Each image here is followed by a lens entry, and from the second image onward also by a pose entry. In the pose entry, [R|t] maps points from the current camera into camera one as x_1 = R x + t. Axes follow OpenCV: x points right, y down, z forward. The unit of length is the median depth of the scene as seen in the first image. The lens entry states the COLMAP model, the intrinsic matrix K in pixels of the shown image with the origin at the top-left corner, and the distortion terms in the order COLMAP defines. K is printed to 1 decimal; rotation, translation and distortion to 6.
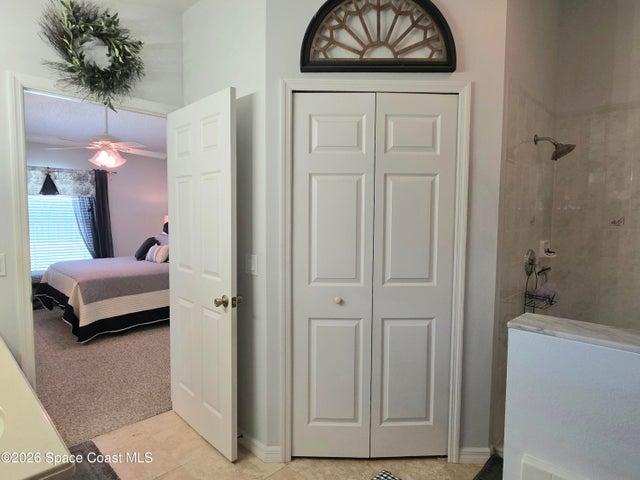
lens RADIAL K [[381.0, 0, 321.3], [0, 381.0, 239.1], [0, 0, 1]] dist [0.004034, -0.004591]
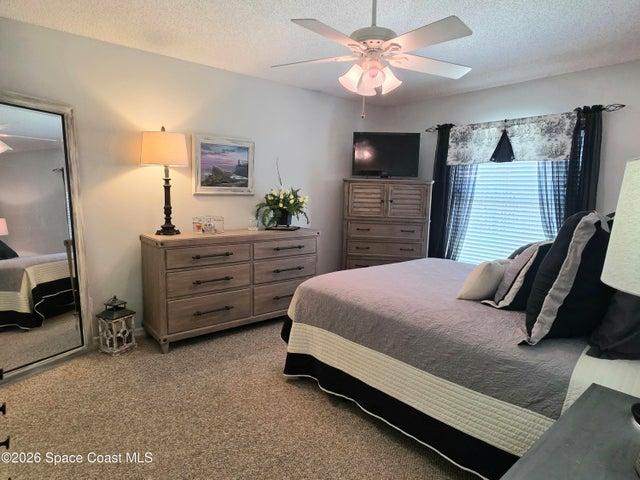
lens RADIAL K [[381.0, 0, 321.1], [0, 381.0, 241.8], [0, 0, 1]] dist [0.004034, -0.004591]
pose [[-0.092444, 0.119441, -0.988528, -0.002041], [-0.089264, 0.987788, 0.127700, -0.034143], [0.991709, 0.100045, -0.080653, 0.763551]]
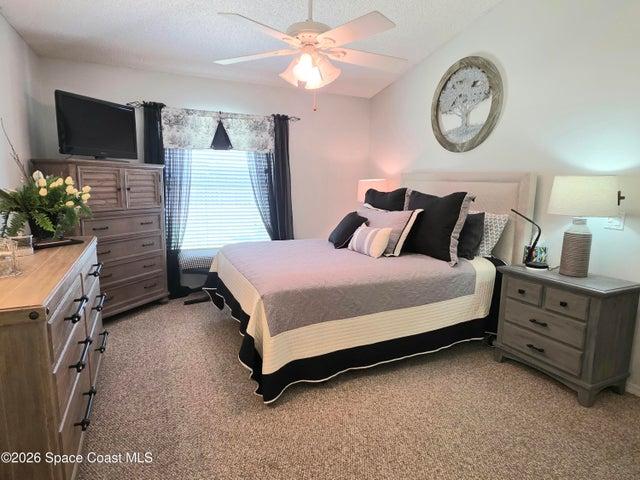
lens RADIAL K [[381.0, 0, 320.7], [0, 381.0, 240.1], [0, 0, 1]] dist [0.004034, -0.004591]
pose [[0.932215, 0.064210, -0.356162, -0.257517], [-0.033152, 0.995148, 0.092635, -0.015095], [0.360382, -0.074549, 0.929821, 0.366538]]
